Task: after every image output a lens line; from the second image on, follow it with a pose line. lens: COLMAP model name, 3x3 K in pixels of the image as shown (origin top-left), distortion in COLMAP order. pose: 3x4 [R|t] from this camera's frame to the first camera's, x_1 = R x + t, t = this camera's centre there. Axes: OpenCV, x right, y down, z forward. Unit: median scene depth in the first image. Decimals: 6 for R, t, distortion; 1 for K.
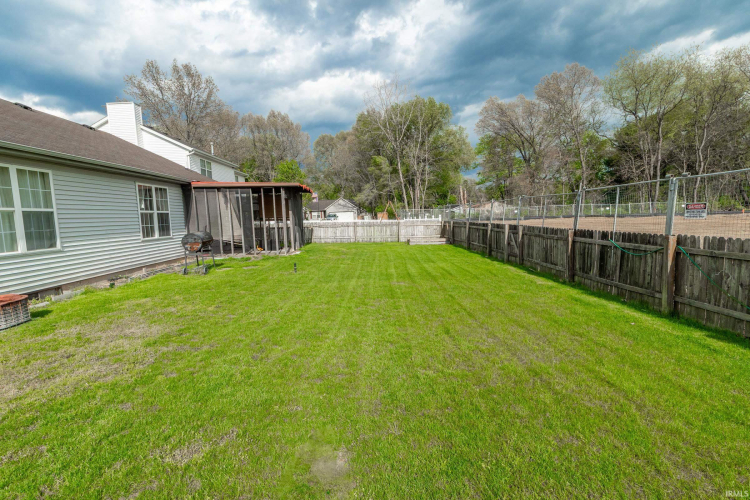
lens RADIAL K [[354.3, 0, 366.1], [0, 354.3, 225.9], [0, 0, 1]] dist [0.001052, 0.000662]
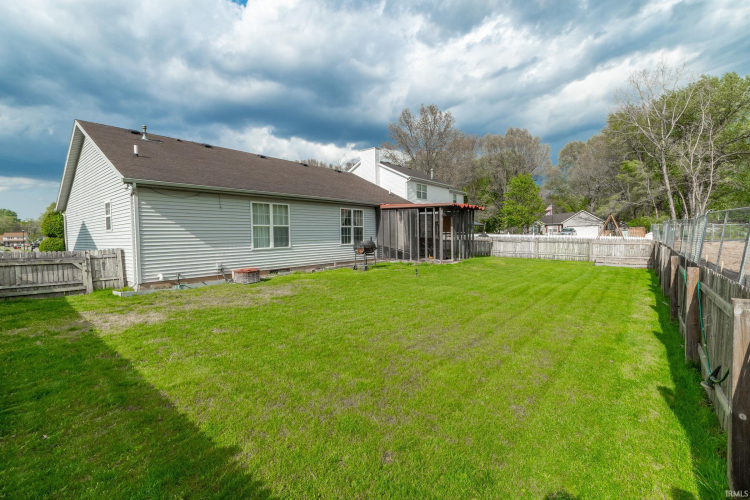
lens RADIAL K [[331.4, 0, 368.3], [0, 331.4, 244.7], [0, 0, 1]] dist [-0.001268, -0.000792]
pose [[0.765809, 0.047364, -0.641321, 0.300490], [-0.033450, 0.998868, 0.033827, -0.011527], [0.642197, -0.004452, 0.766527, -0.018264]]
